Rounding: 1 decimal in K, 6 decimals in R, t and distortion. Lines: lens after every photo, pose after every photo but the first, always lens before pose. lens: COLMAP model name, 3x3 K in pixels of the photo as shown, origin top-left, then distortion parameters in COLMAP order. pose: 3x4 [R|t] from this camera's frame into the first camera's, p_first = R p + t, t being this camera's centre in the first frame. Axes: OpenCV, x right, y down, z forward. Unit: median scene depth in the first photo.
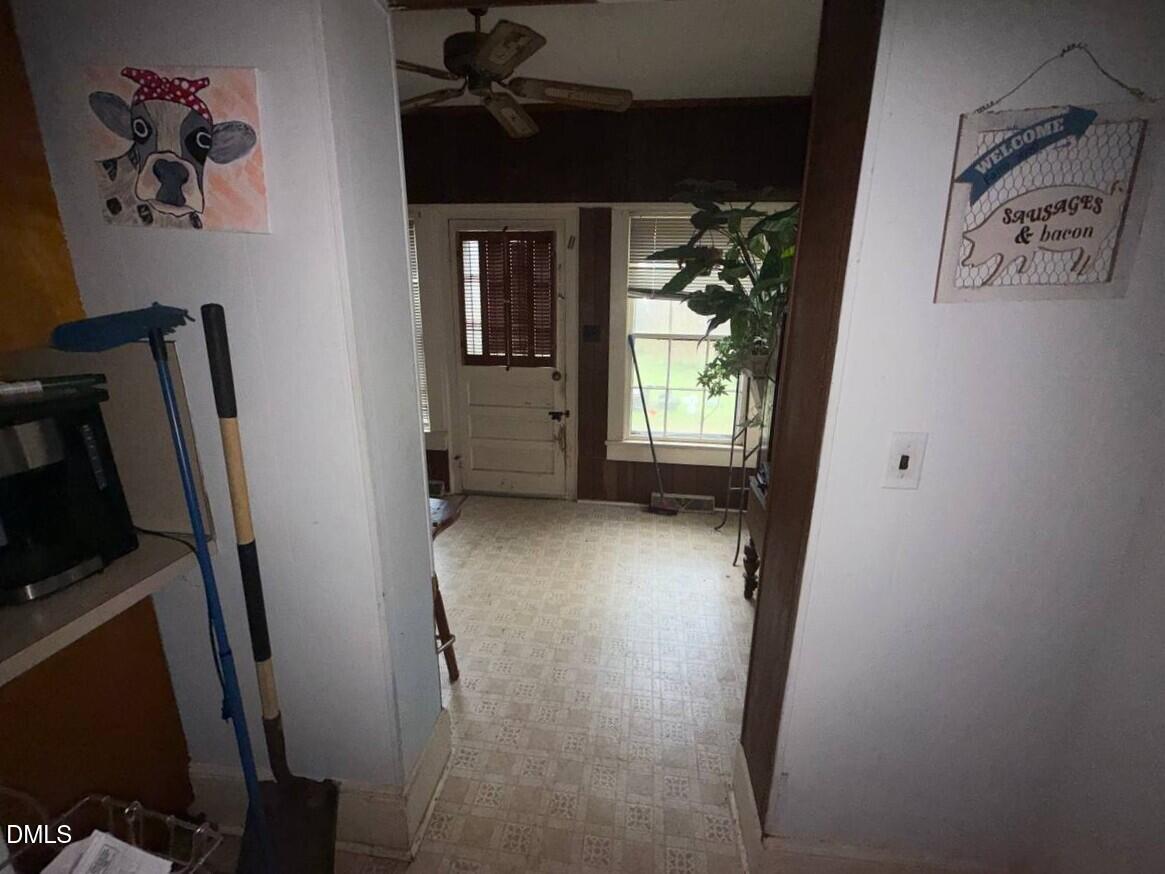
lens RADIAL K [[510.0, 0, 582.5], [0, 510.0, 437.0], [0, 0, 1]] dist [0.000493, -0.000016]
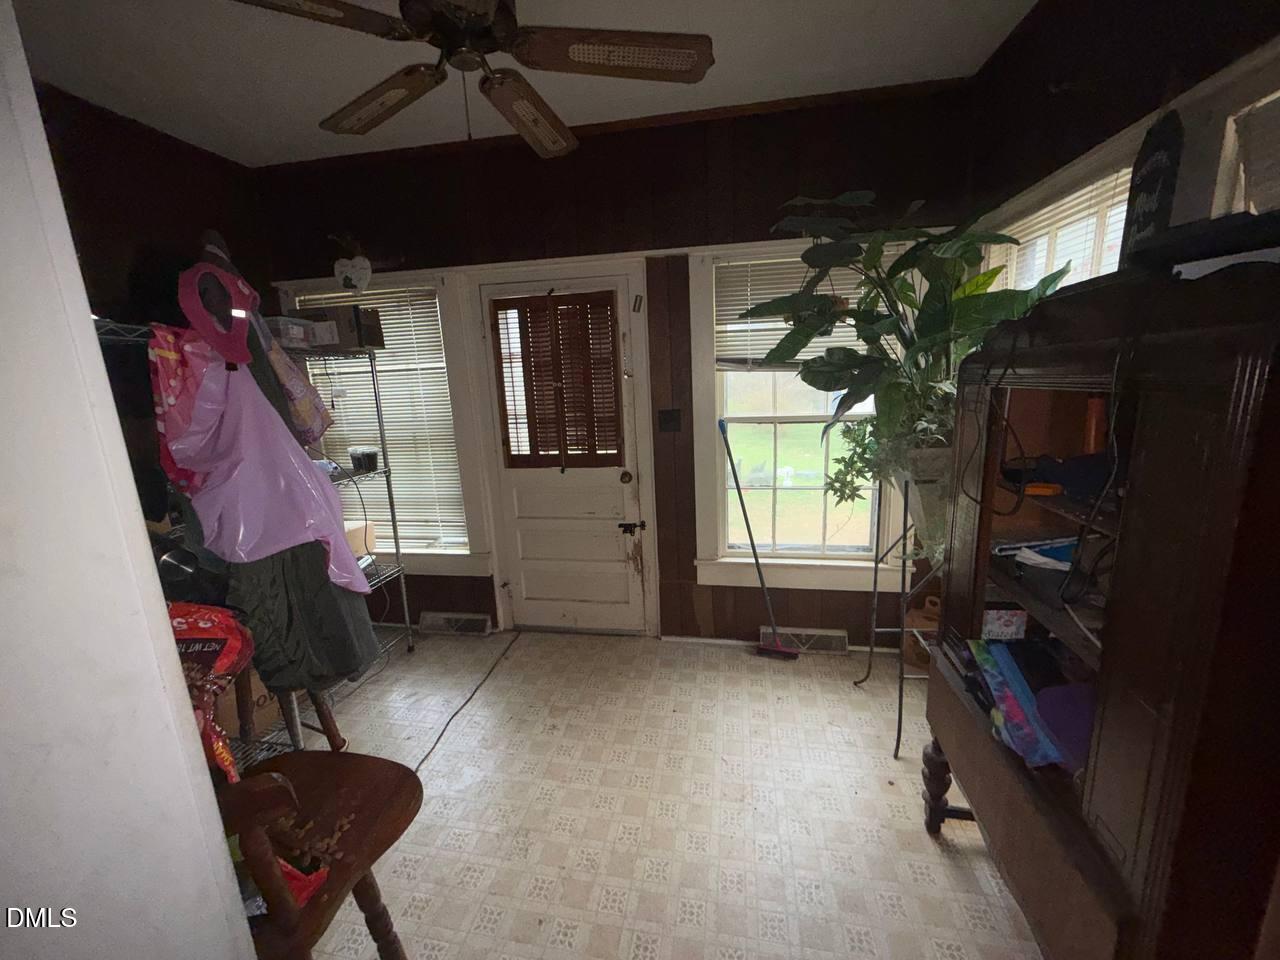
lens RADIAL K [[519.4, 0, 640.0], [0, 519.4, 480.0], [0, 0, 1]] dist [-0.000488, 0.000017]
pose [[0.997341, -0.043183, -0.058701, 0.015230], [0.039697, 0.997451, -0.059295, -0.070698], [0.061112, 0.056807, 0.996513, 0.234264]]
